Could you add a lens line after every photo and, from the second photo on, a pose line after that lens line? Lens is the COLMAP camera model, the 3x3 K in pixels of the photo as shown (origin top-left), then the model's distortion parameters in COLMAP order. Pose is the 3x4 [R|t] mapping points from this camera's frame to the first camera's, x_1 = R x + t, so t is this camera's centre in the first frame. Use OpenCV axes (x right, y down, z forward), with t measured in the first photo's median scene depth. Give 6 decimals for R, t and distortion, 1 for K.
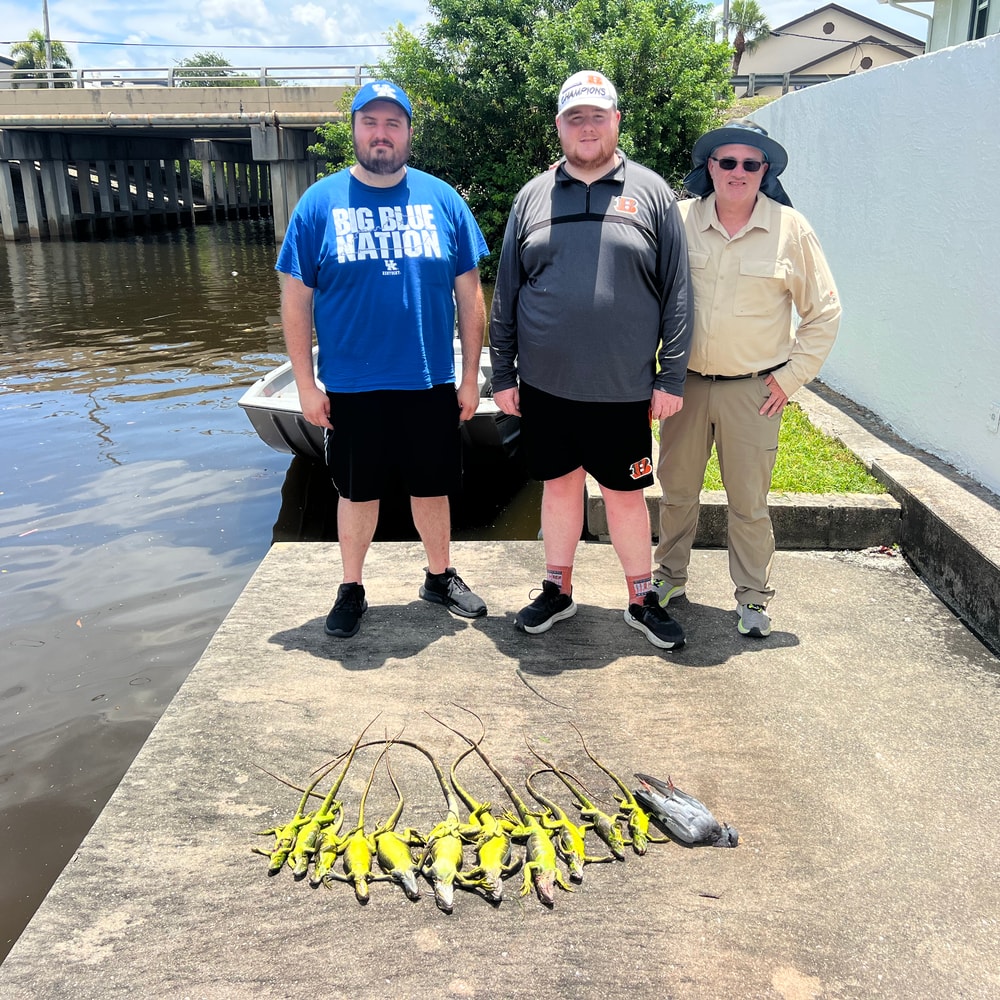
lens RADIAL K [[1008.6, 0, 510.4], [0, 1008.6, 495.2], [0, 0, 1]] dist [0.022308, -0.025153]
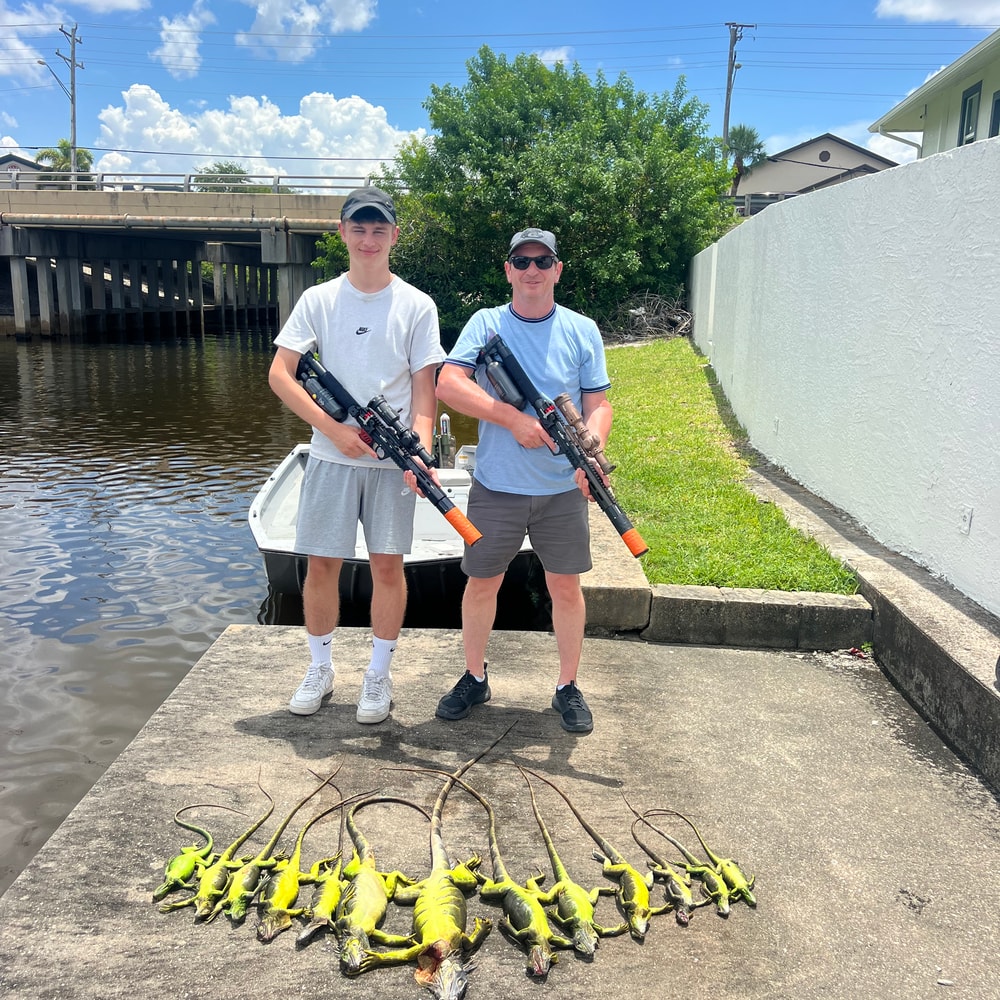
lens RADIAL K [[1009.1, 0, 500.0], [0, 1009.1, 500.0], [0, 0, 1]] dist [0.016661, -0.017067]
pose [[0.999520, 0.029996, -0.007756, 0.044289], [-0.030608, 0.994806, -0.097075, 0.019643], [0.004804, 0.097266, 0.995247, 0.022332]]
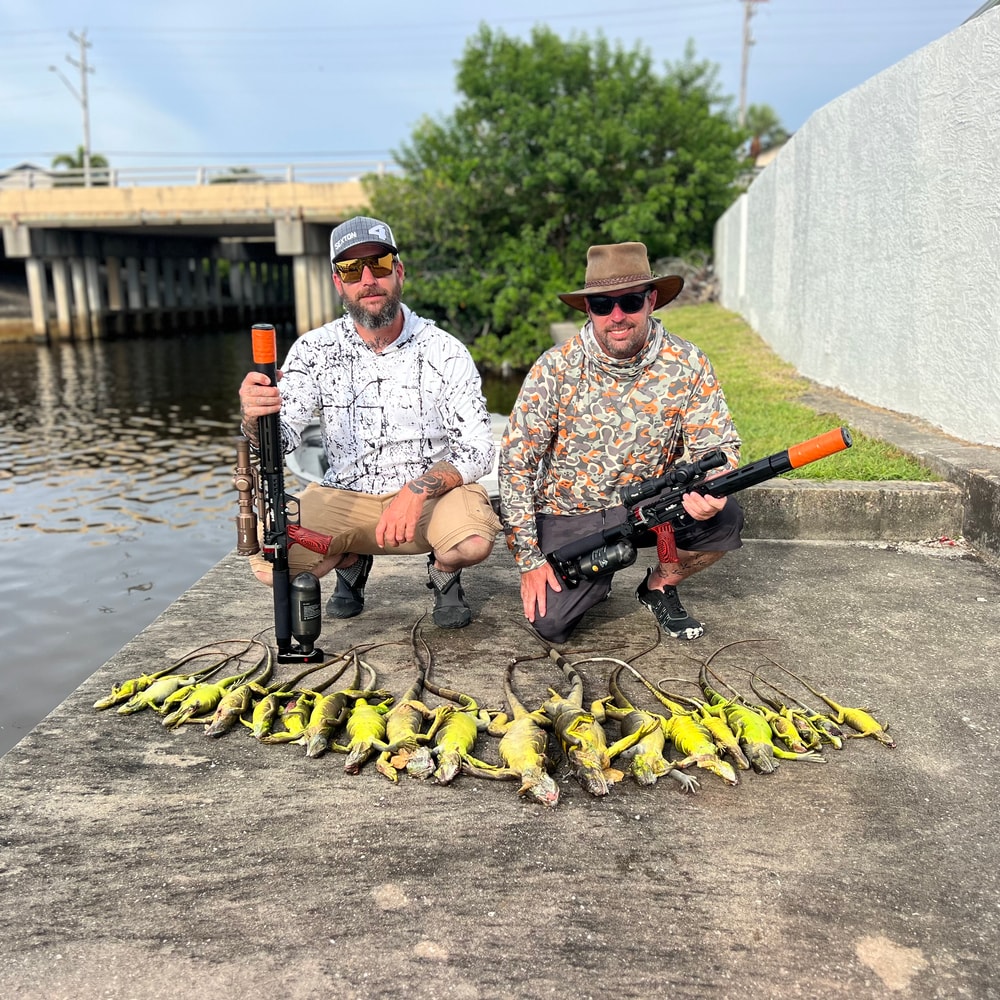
lens RADIAL K [[1013.9, 0, 500.0], [0, 1013.9, 500.0], [0, 0, 1]] dist [0.028498, -0.028957]
pose [[0.999518, 0.000072, -0.031038, 0.015743], [-0.002941, 0.995718, -0.092395, 0.144984], [0.030899, 0.092441, 0.995239, 0.149061]]
